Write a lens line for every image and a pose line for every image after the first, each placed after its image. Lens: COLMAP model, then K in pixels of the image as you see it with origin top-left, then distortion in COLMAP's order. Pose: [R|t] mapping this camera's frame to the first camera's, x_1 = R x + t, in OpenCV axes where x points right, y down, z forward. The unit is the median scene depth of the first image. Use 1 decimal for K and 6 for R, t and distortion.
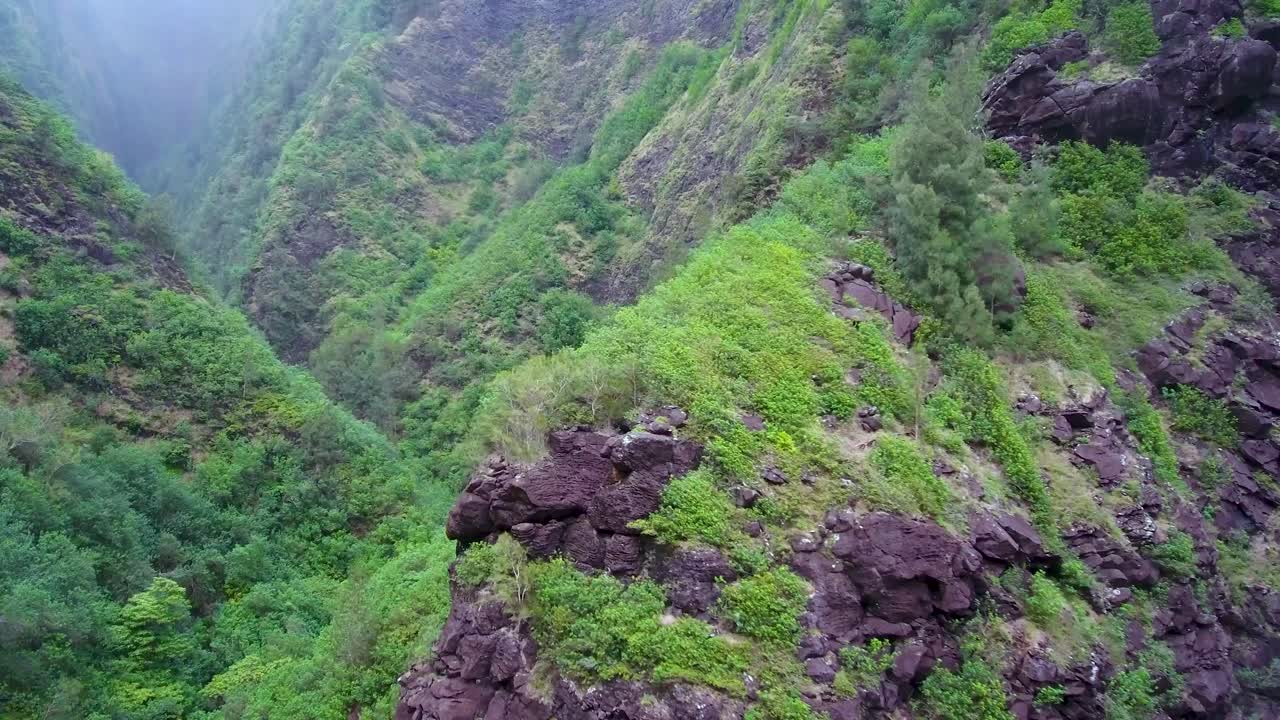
lens RADIAL K [[781.5, 0, 640.9], [0, 781.5, 386.3], [0, 0, 1]] dist [-0.038521, 0.022072]
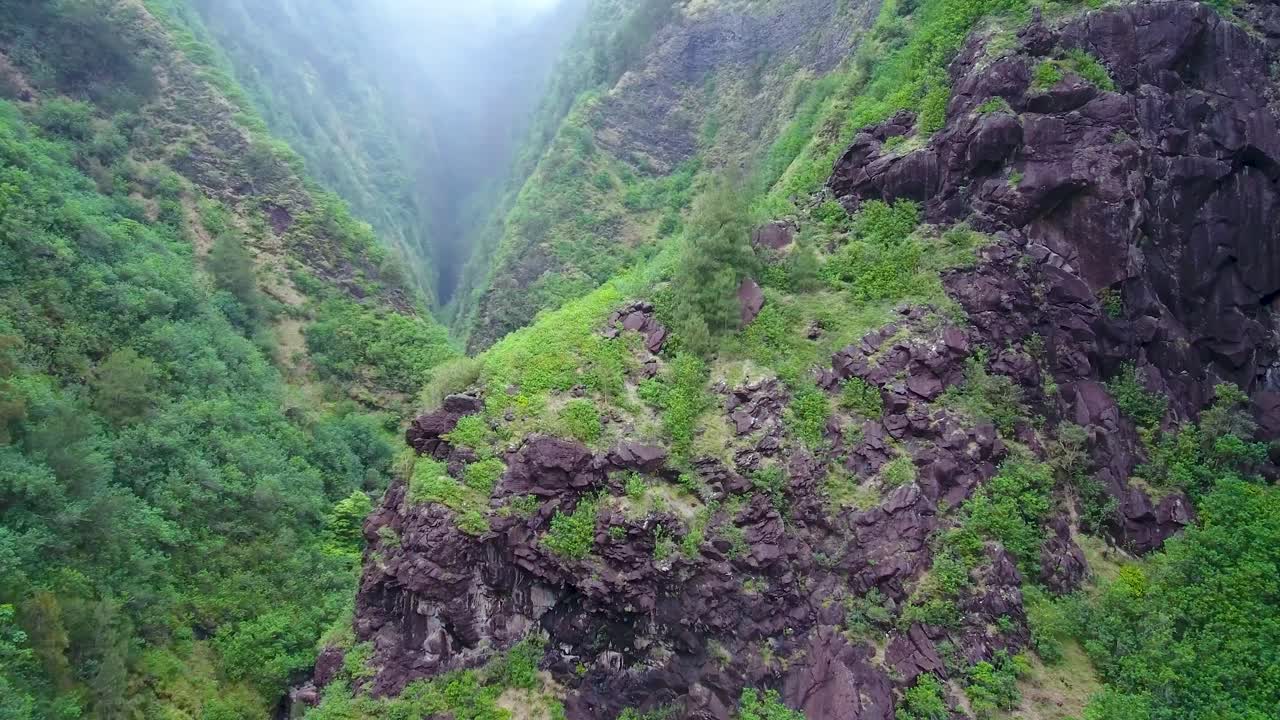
lens RADIAL K [[781.5, 0, 640.9], [0, 781.5, 386.3], [0, 0, 1]] dist [-0.038521, 0.022072]
pose [[0.933782, 0.012181, -0.357634, 0.391254], [-0.012464, 0.999921, 0.001513, 0.008783], [0.357625, 0.003044, 0.933860, -0.249738]]
